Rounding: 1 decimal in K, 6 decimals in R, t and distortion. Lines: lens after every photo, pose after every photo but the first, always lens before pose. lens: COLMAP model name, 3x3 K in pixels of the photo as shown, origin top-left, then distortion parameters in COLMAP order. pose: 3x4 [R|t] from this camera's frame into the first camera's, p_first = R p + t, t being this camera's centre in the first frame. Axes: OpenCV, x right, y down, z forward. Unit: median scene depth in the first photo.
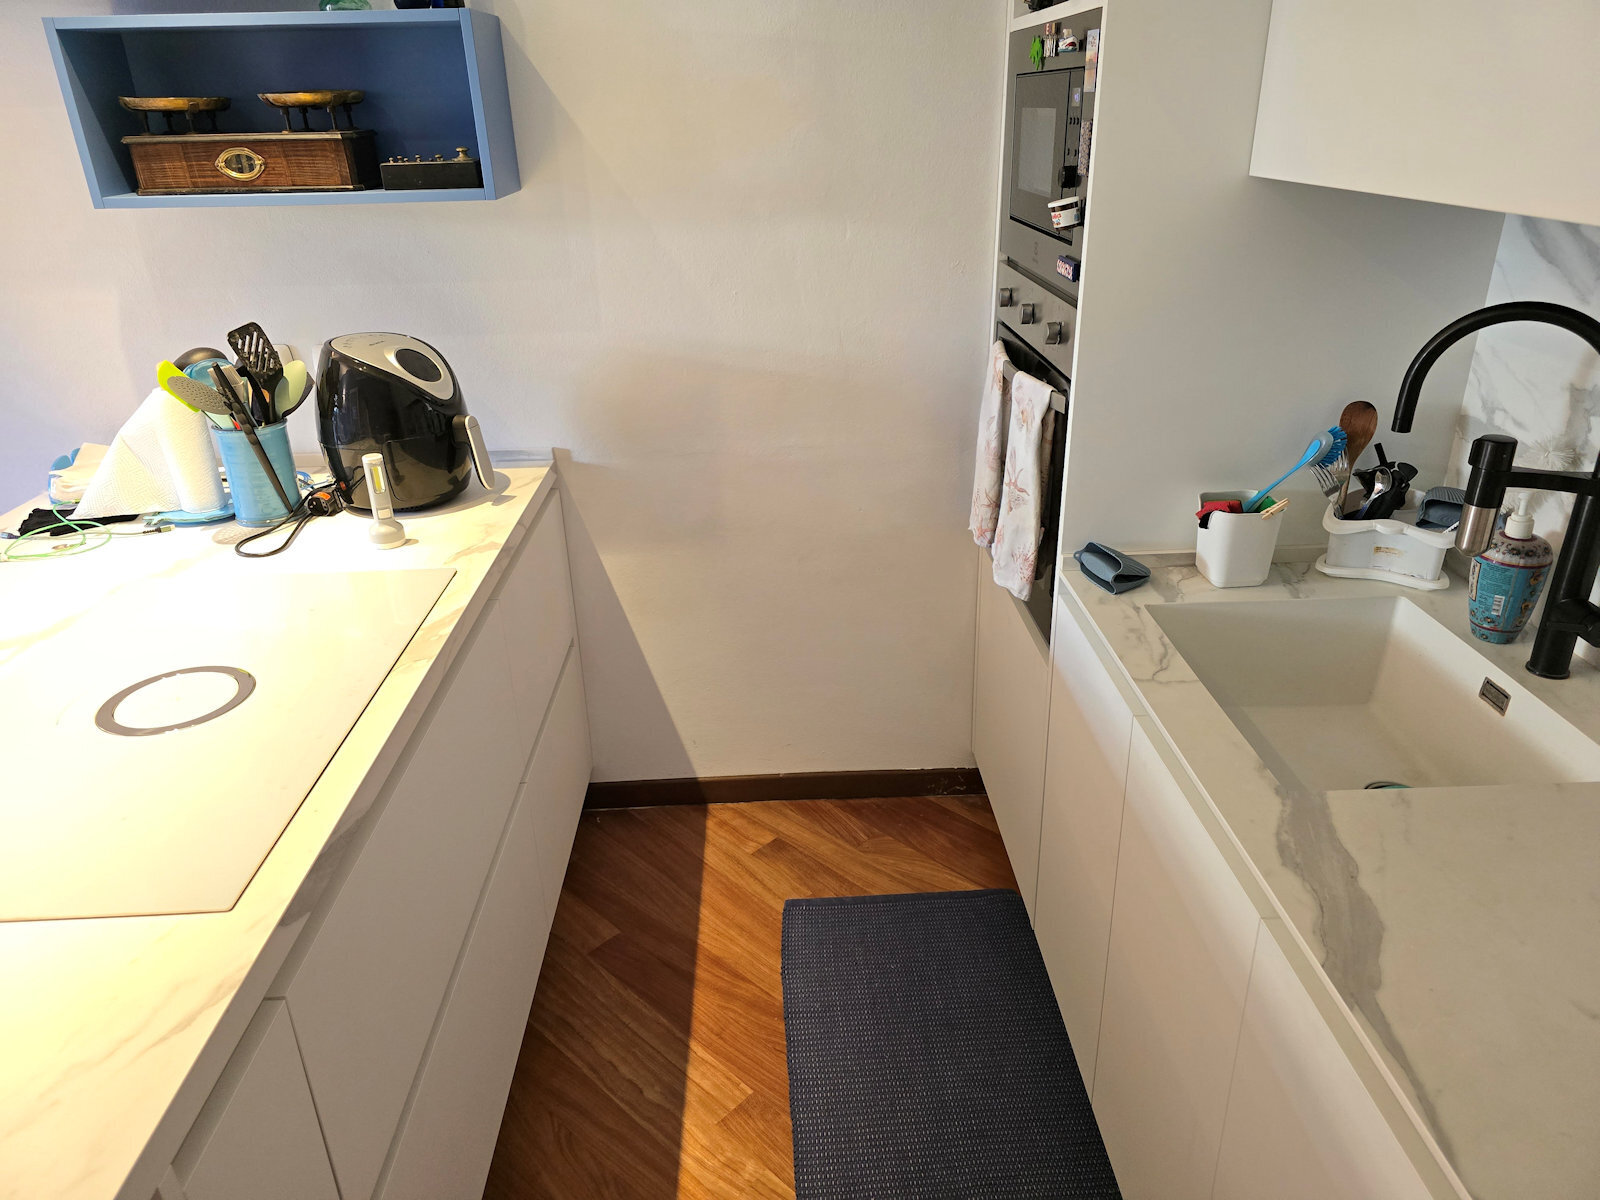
lens RADIAL K [[1073.9, 0, 800.8], [0, 1073.9, 595.2], [0, 0, 1]] dist [0.082012, -0.081647]
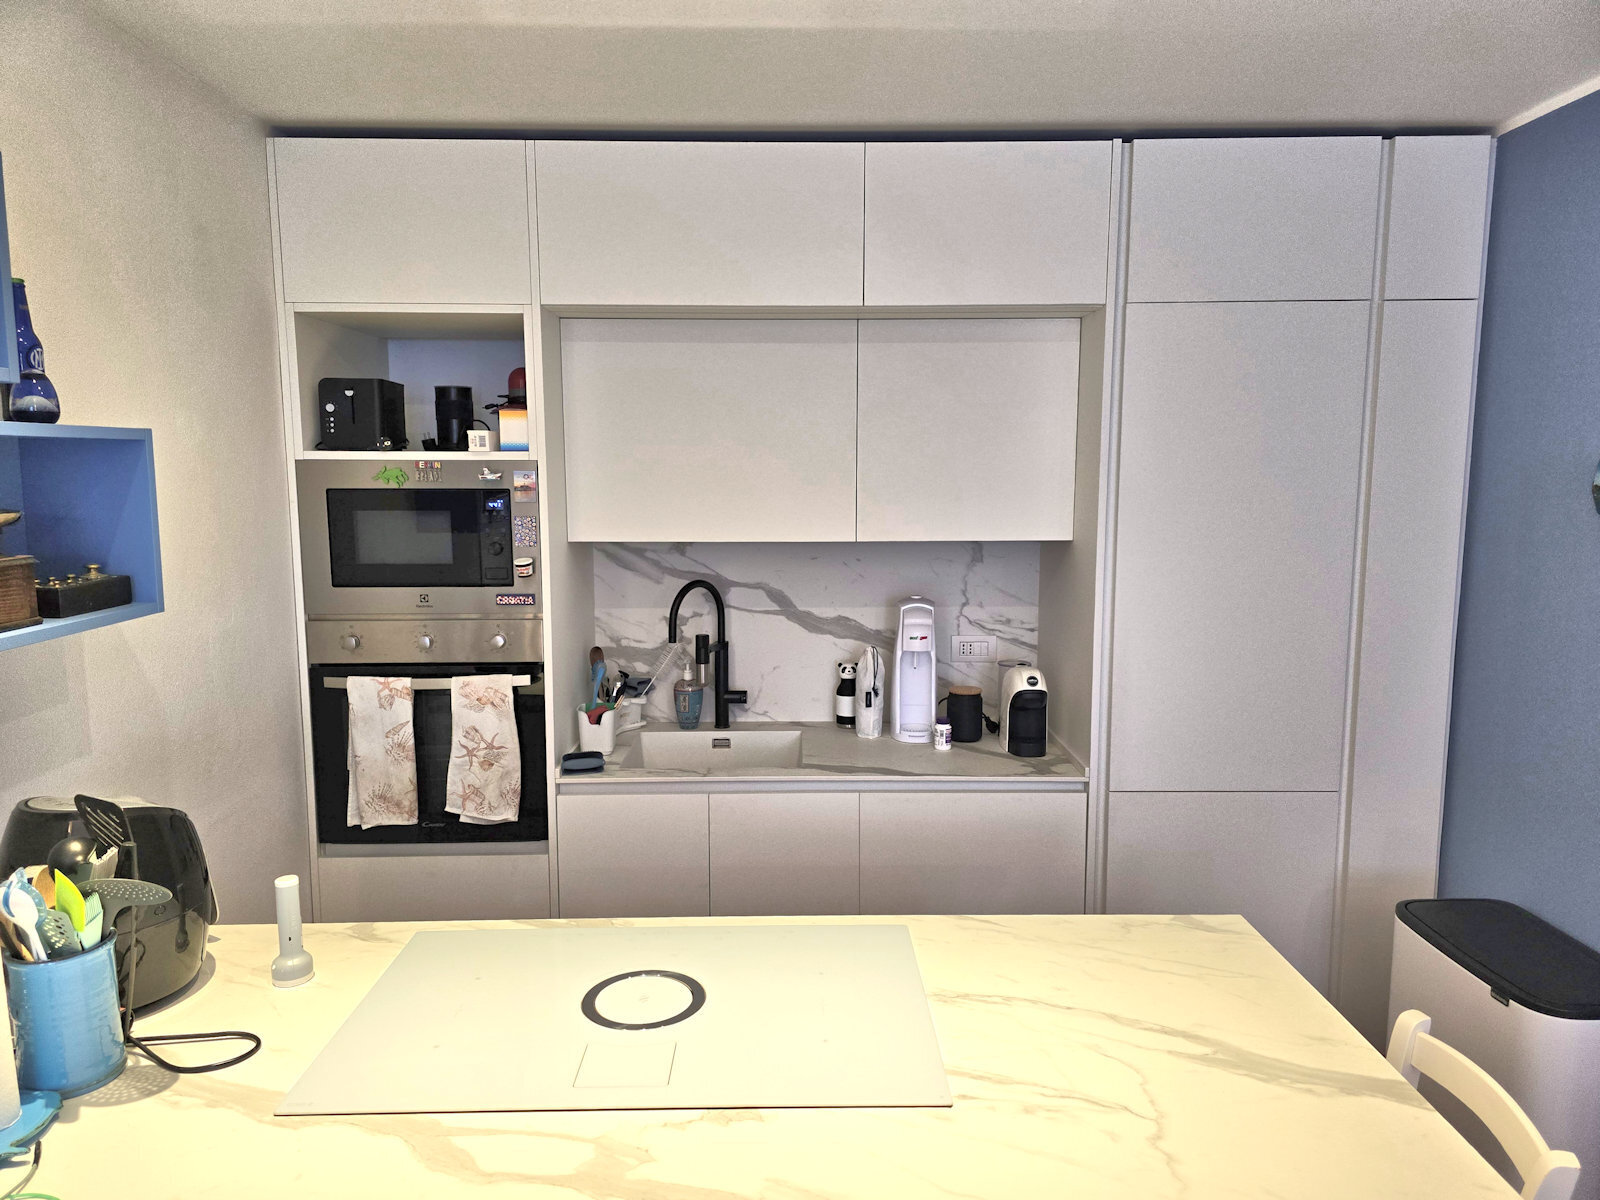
lens RADIAL K [[1073.9, 0, 800.8], [0, 1073.9, 595.2], [0, 0, 1]] dist [0.082012, -0.081647]
pose [[0.029834, -0.094205, 0.995106, -1.203932], [0.423606, 0.902918, 0.072778, -0.214807], [-0.905355, 0.419362, 0.066843, 0.442471]]
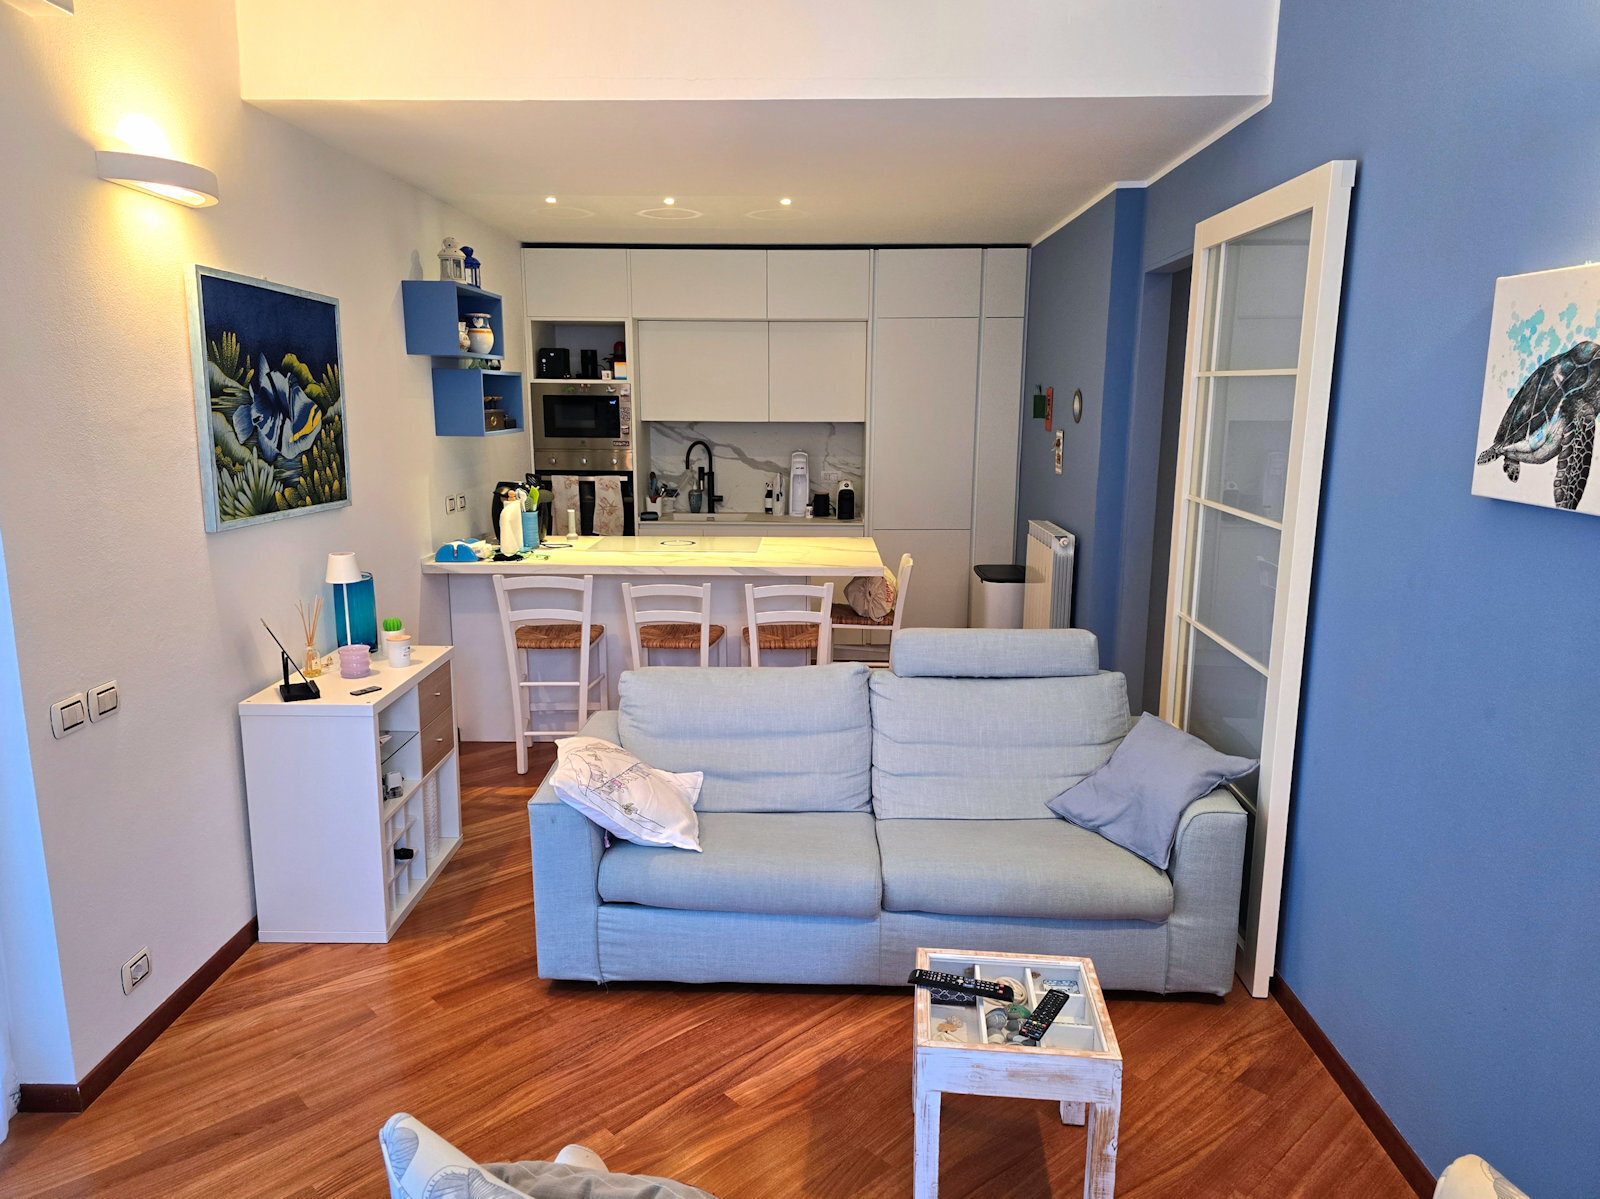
lens RADIAL K [[1095.5, 0, 807.3], [0, 1095.5, 613.5], [0, 0, 1]] dist [0.088668, -0.094399]
pose [[0.046626, -0.169732, 0.984387, -3.245868], [0.416897, 0.898837, 0.135235, -0.010465], [-0.907757, 0.404082, 0.112670, 0.179457]]
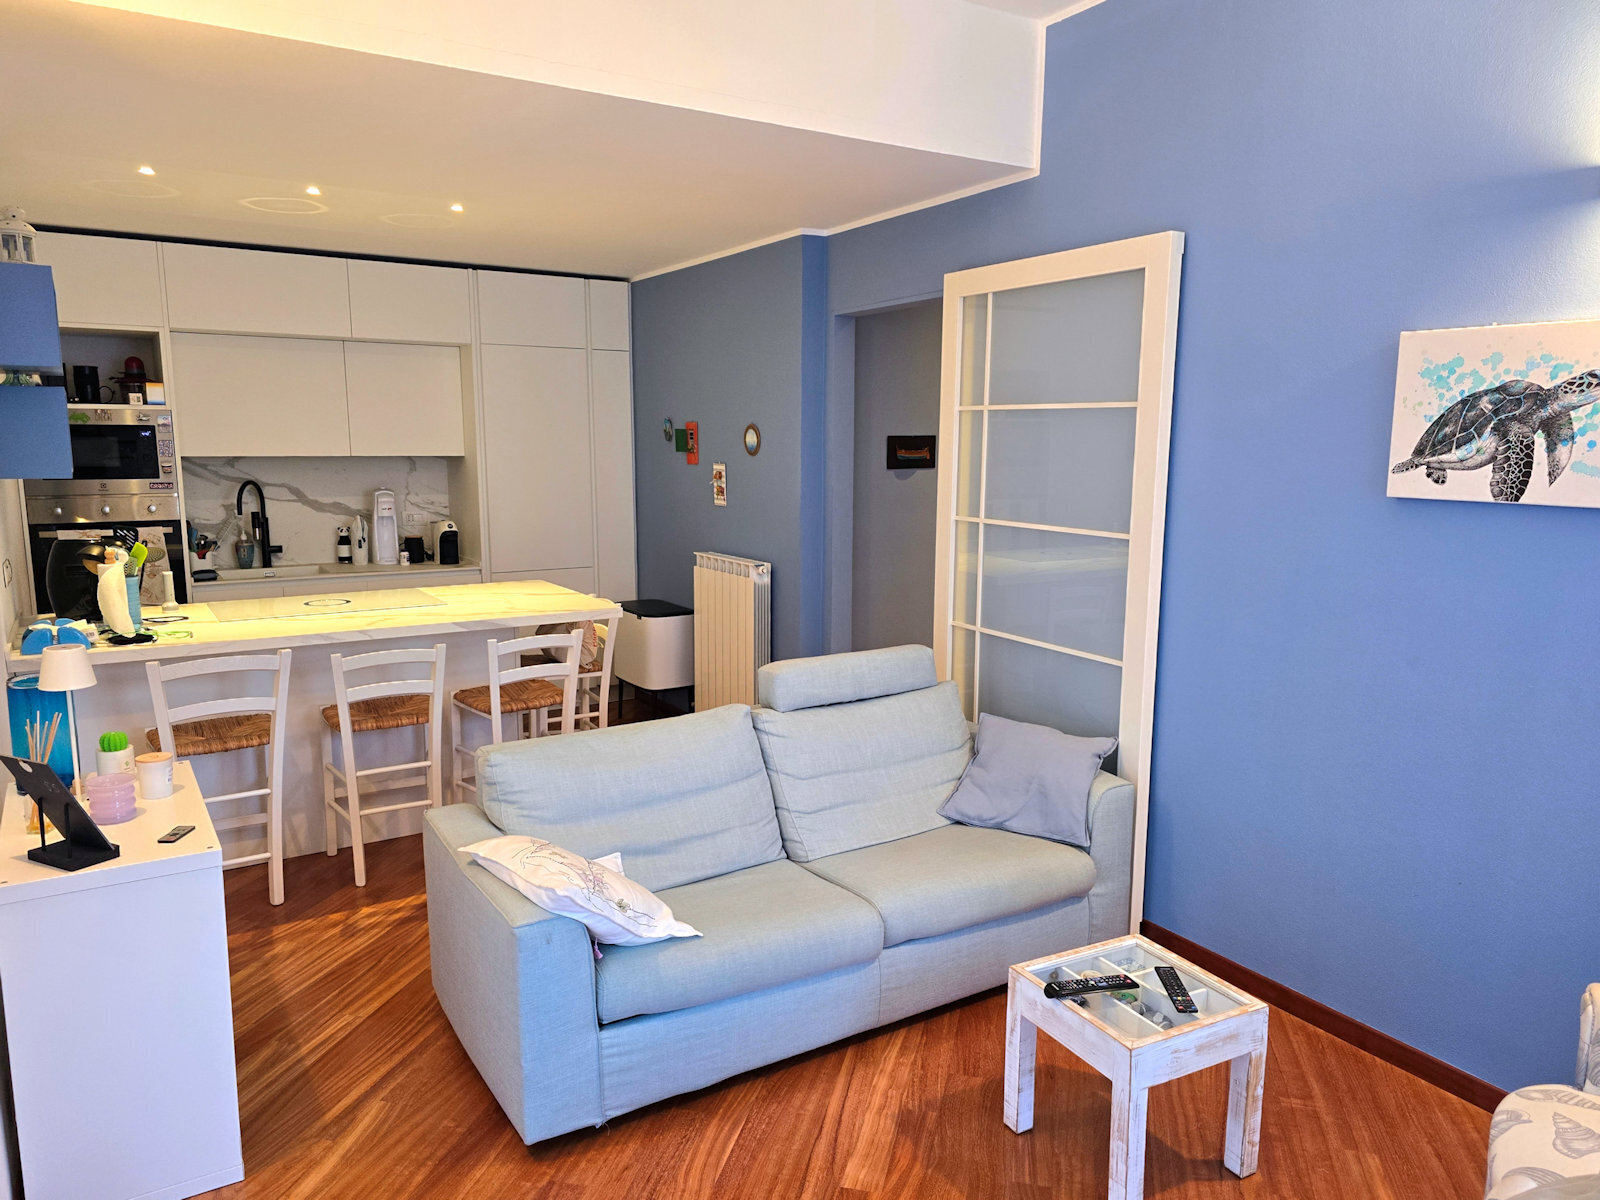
lens RADIAL K [[1095.5, 0, 807.3], [0, 1095.5, 614.0], [0, 0, 1]] dist [0.088668, -0.094399]
pose [[-0.507953, -0.114408, 0.853753, -2.965505], [0.372048, 0.864783, 0.337241, -0.327053], [-0.776894, 0.488940, -0.396704, 0.889907]]
